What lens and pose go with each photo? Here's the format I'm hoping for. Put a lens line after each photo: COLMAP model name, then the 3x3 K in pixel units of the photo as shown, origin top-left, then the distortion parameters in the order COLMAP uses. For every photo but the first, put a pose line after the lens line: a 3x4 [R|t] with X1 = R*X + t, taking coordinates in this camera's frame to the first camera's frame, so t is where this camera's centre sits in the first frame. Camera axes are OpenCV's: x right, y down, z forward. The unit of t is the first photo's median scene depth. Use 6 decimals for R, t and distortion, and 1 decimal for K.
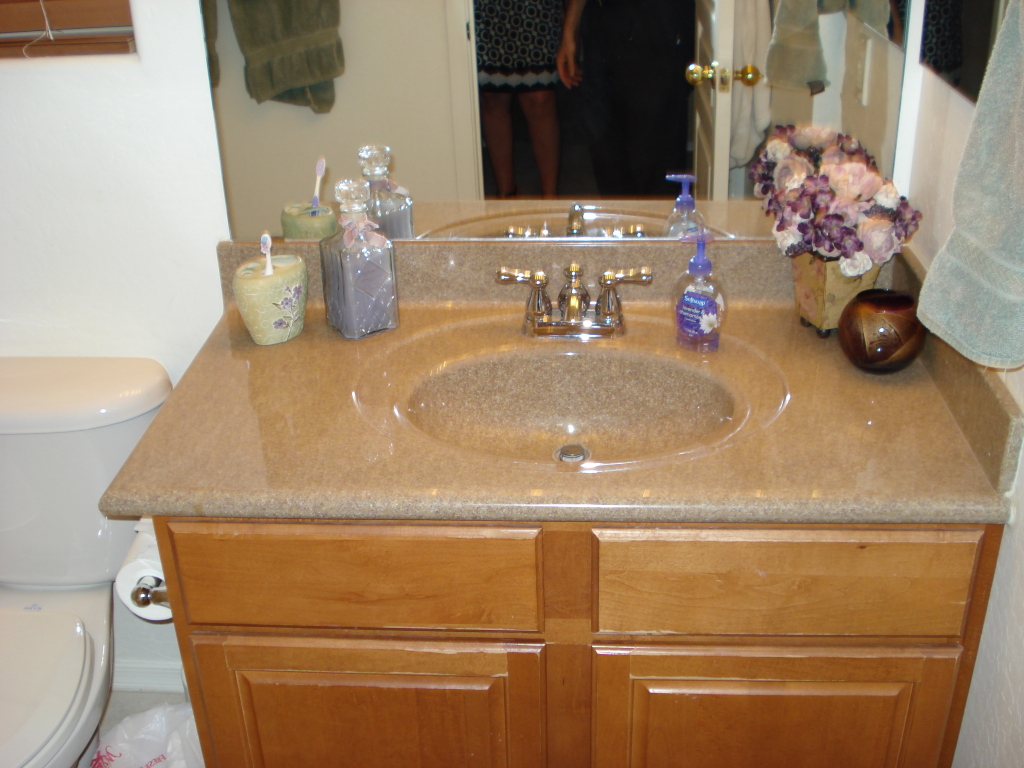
lens RADIAL K [[1166.8, 0, 511.3], [0, 1166.8, 394.8], [0, 0, 1]] dist [-0.075674, -0.052621]
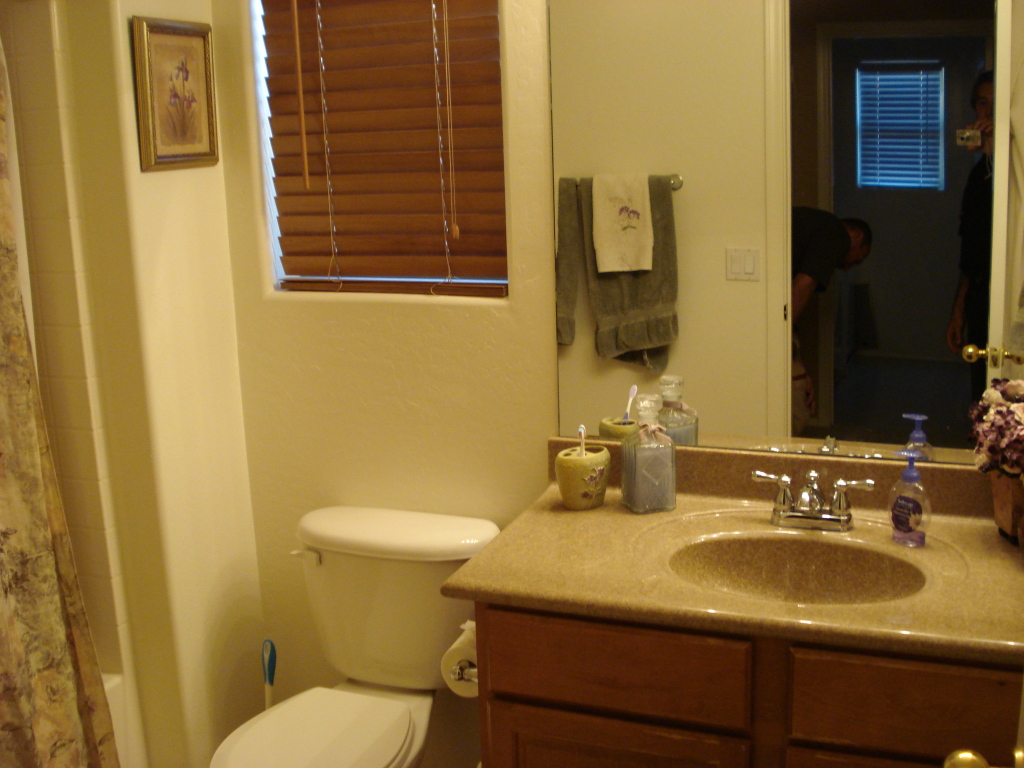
lens RADIAL K [[1166.8, 0, 511.3], [0, 1166.8, 394.8], [0, 0, 1]] dist [-0.075674, -0.052621]
pose [[0.952119, 0.062909, -0.299185, 0.113354], [-0.134191, 0.965288, -0.224080, 0.138527], [0.274703, 0.253499, 0.927511, -0.298552]]
